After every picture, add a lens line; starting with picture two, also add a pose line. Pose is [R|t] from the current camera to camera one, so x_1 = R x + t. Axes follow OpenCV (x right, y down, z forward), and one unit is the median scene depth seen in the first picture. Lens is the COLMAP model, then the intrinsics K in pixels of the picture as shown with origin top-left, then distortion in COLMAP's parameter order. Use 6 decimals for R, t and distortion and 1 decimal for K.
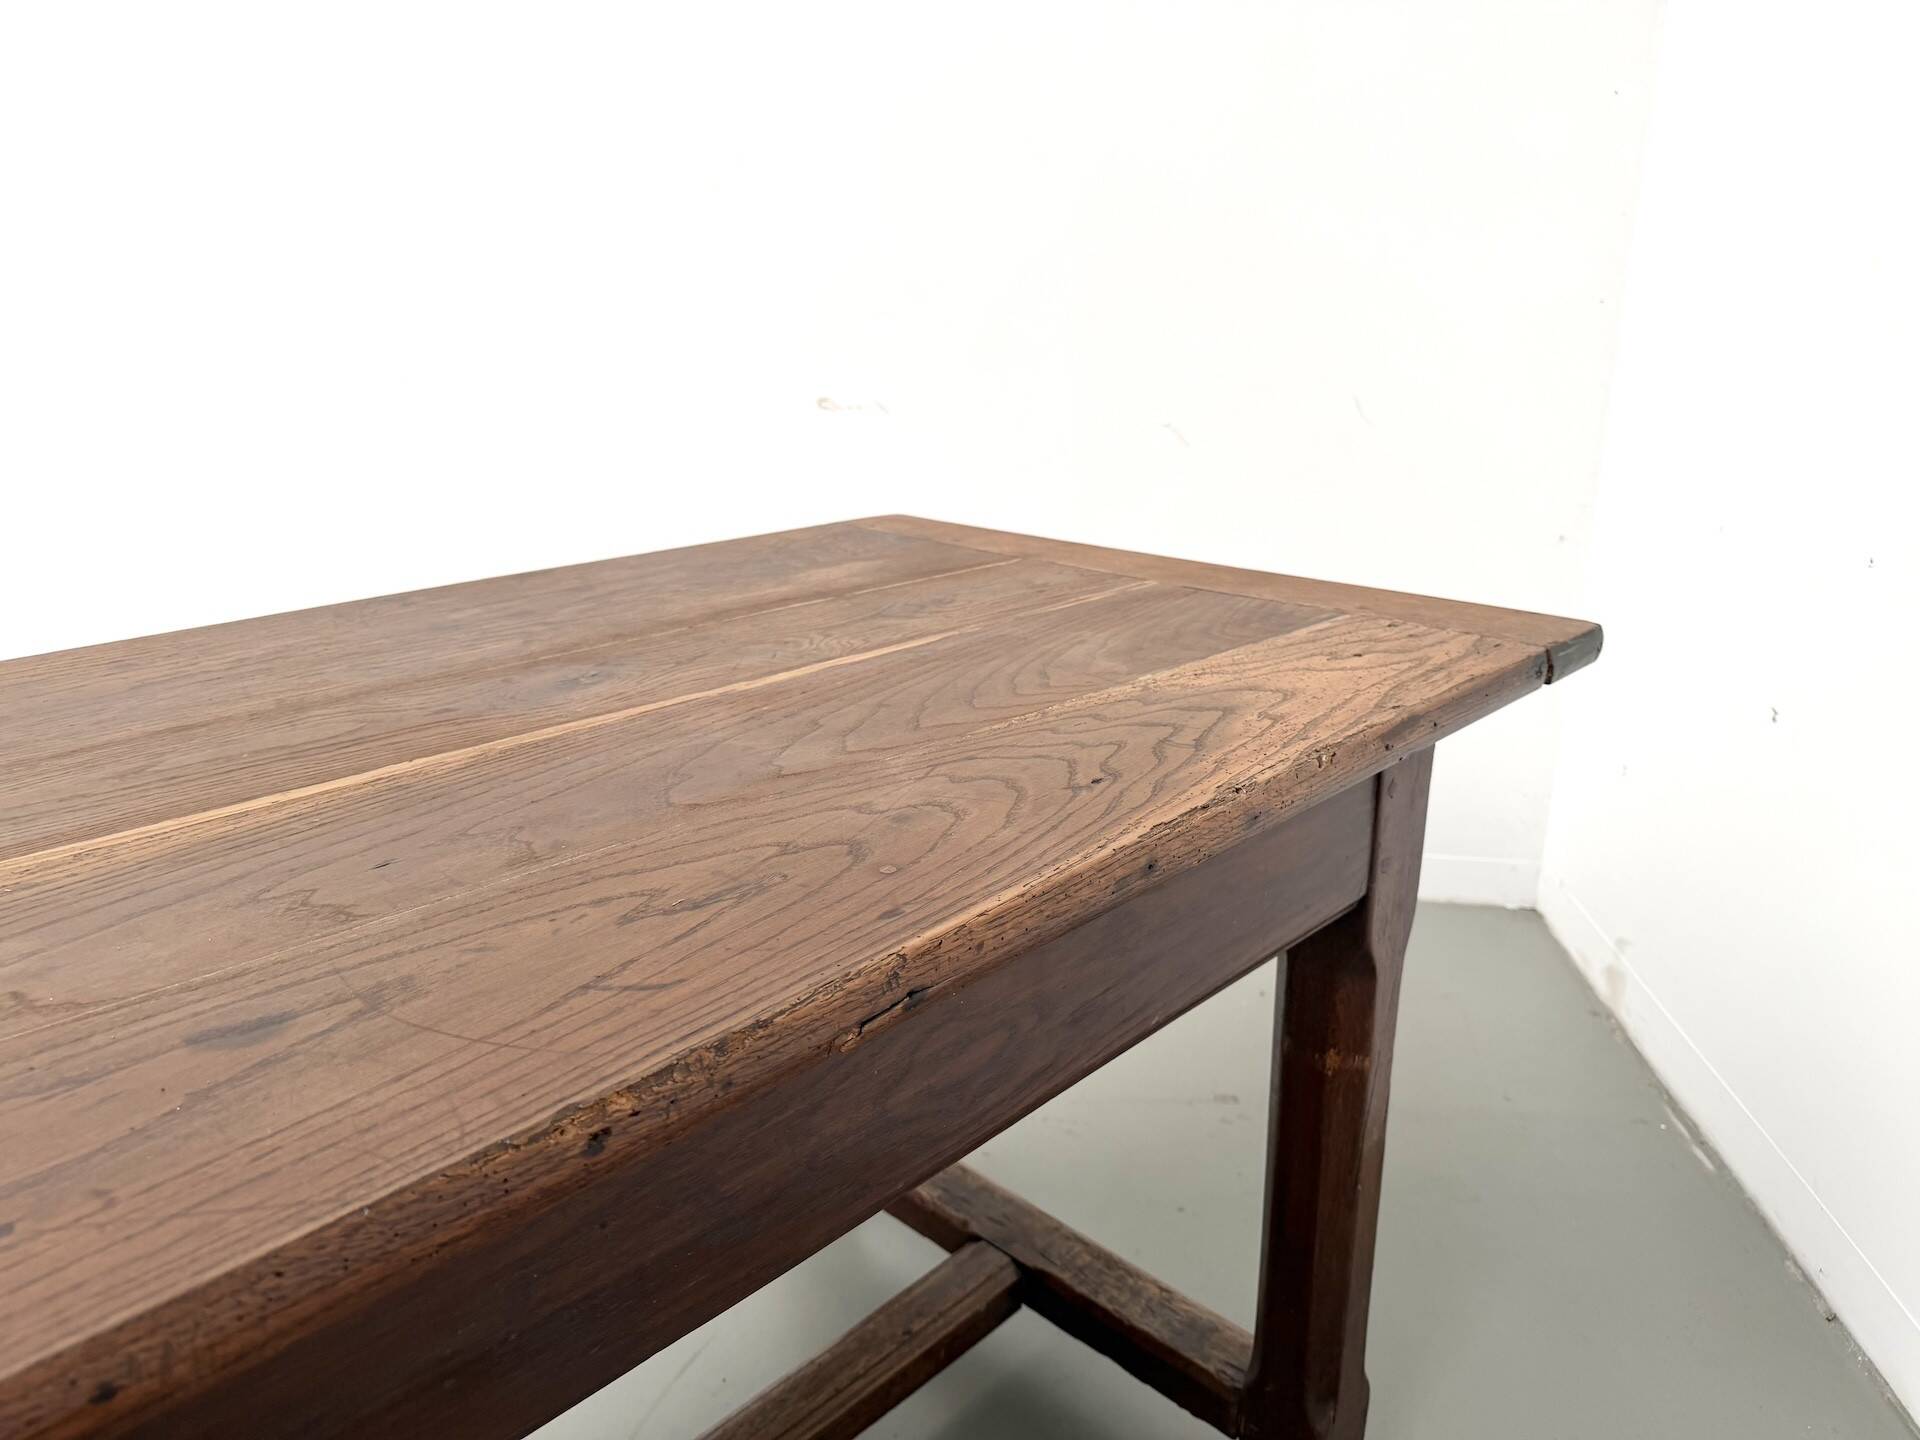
lens RADIAL K [[1354.5, 0, 974.8], [0, 1354.5, 733.5], [0, 0, 1]] dist [0.118315, -0.171636]
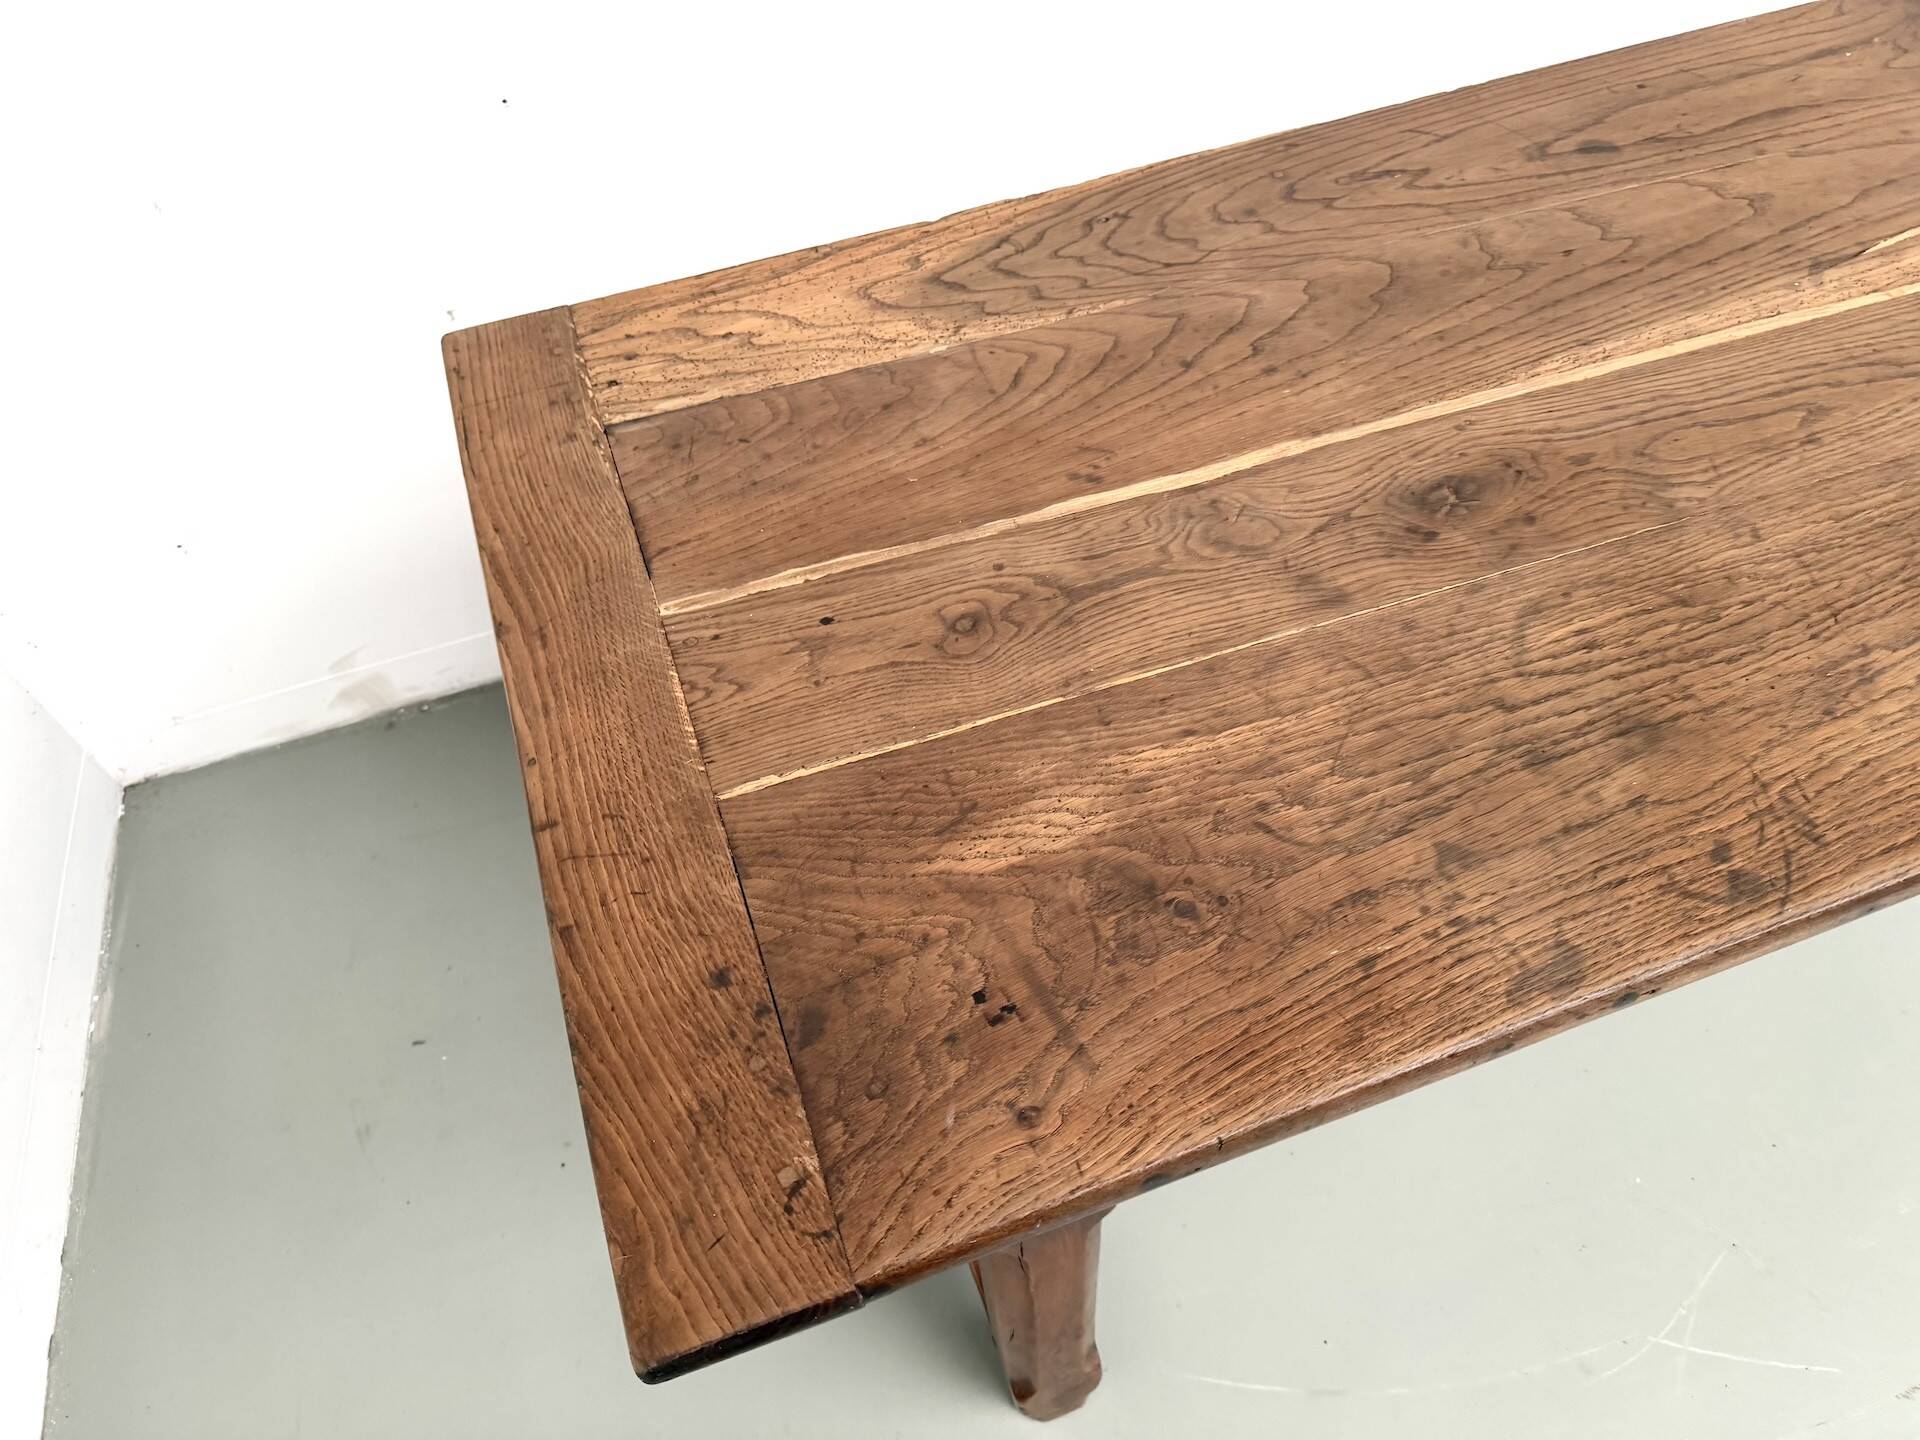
lens RADIAL K [[1354.5, 0, 974.8], [0, 1354.5, 733.5], [0, 0, 1]] dist [0.118315, -0.171636]
pose [[-0.895499, -0.326481, 0.302477, -0.515118], [0.189705, 0.334798, 0.922996, -1.458170], [-0.402609, 0.883924, -0.237876, 2.335579]]
